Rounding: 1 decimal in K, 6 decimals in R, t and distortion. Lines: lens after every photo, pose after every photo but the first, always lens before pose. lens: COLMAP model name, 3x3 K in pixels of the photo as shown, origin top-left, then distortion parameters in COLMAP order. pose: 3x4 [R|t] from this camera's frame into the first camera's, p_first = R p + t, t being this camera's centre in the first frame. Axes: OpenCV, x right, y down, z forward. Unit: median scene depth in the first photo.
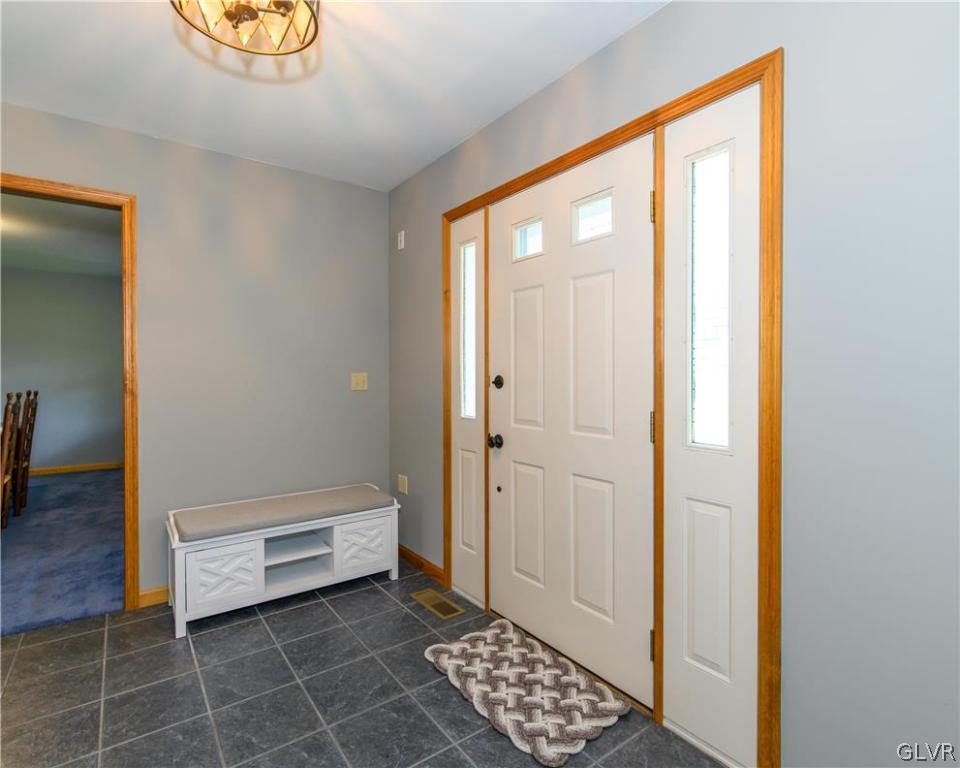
lens RADIAL K [[488.2, 0, 470.4], [0, 488.2, 382.6], [0, 0, 1]] dist [-0.000207, -0.002526]
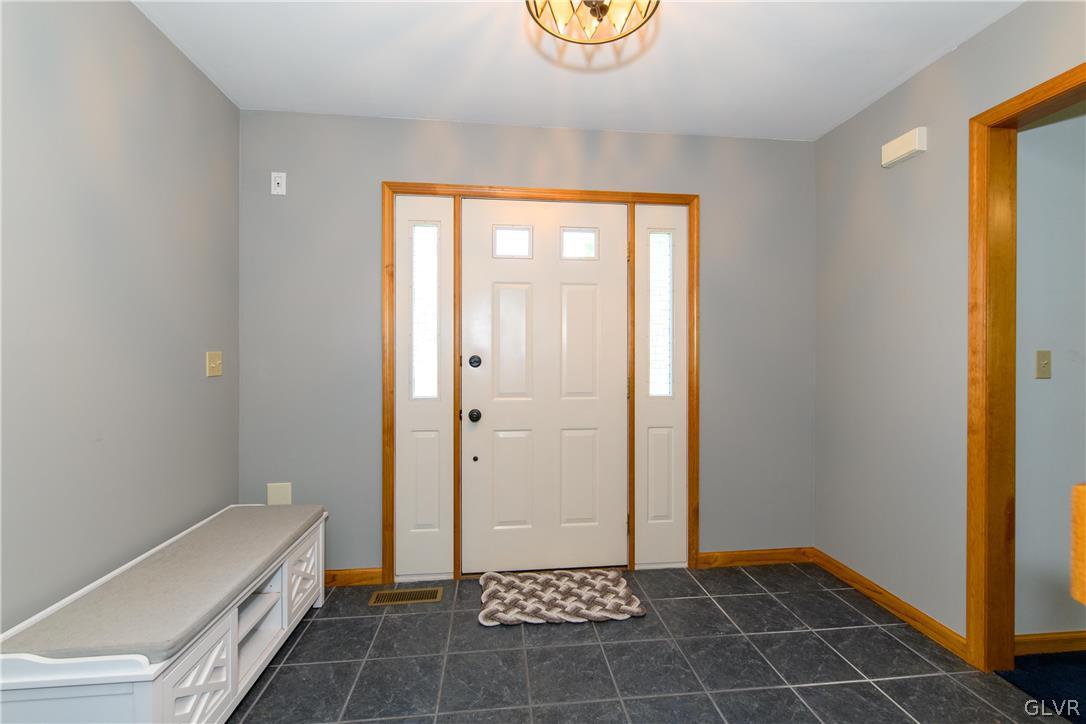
lens RADIAL K [[461.9, 0, 548.2], [0, 461.9, 357.6], [0, 0, 1]] dist [0.001427, 0.001425]
pose [[0.490291, -0.002835, 0.871554, -0.877804], [0.012858, 0.999909, -0.003981, -0.003370], [-0.871464, 0.013159, 0.490283, 0.392146]]
